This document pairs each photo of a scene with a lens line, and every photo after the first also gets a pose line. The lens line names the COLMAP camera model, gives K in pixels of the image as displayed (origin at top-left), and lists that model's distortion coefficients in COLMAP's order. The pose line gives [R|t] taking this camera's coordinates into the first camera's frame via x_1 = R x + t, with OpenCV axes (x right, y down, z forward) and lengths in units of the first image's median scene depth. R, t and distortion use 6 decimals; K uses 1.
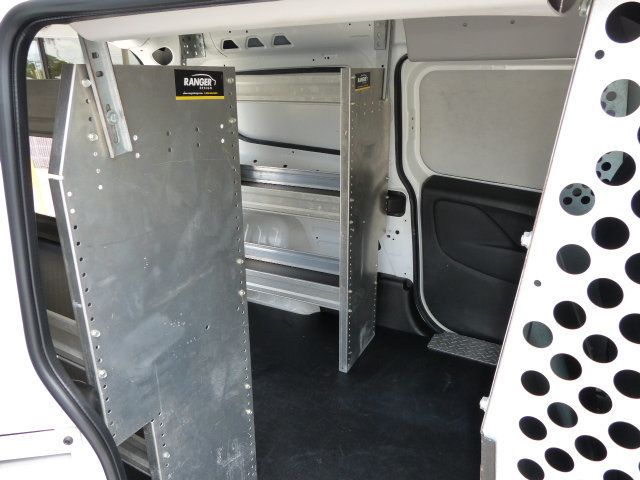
lens RADIAL K [[477.3, 0, 322.0], [0, 477.3, 242.3], [0, 0, 1]] dist [-0.029616, 0.020475]
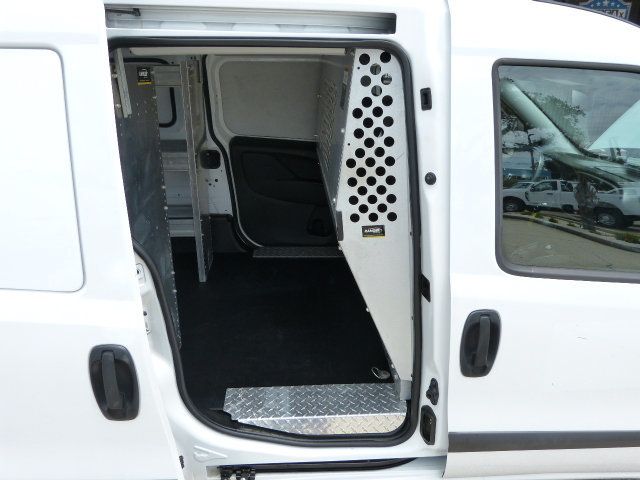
lens RADIAL K [[477.3, 0, 316.6], [0, 477.3, 239.0], [0, 0, 1]] dist [-0.029616, 0.020475]
pose [[0.863177, -0.173133, 0.474289, -0.281069], [0.158953, 0.984787, 0.070198, 0.097618], [-0.479227, 0.014796, 0.877566, -0.342229]]
